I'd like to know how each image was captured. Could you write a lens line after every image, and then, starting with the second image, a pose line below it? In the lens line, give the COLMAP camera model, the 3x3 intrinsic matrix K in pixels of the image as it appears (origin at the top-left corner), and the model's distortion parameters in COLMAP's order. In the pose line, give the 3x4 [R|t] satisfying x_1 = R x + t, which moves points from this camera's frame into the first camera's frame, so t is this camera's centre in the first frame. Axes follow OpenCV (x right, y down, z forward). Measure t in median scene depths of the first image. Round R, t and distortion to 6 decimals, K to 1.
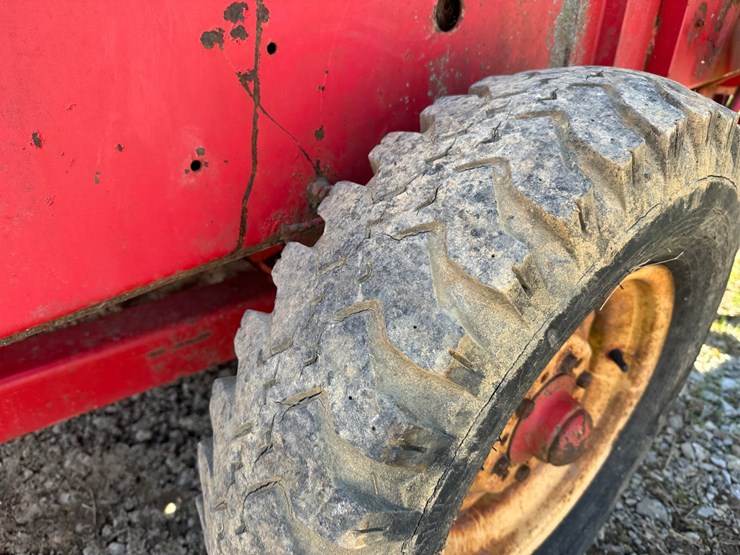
lens RADIAL K [[500.6, 0, 367.8], [0, 500.6, 296.0], [0, 0, 1]] dist [0.038332, -0.051412]
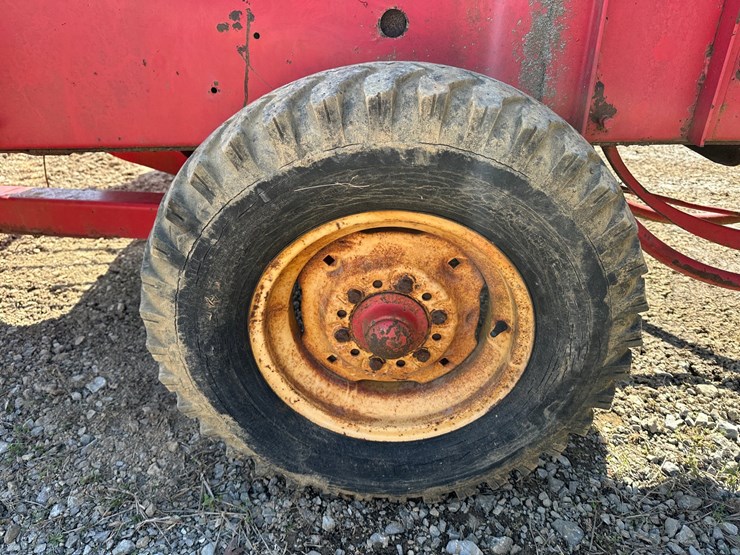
lens RADIAL K [[468.2, 0, 369.3], [0, 468.2, 289.2], [0, 0, 1]] dist [0.064638, -0.064369]
pose [[0.756496, 0.344450, -0.555940, 1.559217], [-0.361008, 0.928754, 0.084196, 0.105545], [0.545333, 0.137004, 0.826947, -0.141029]]
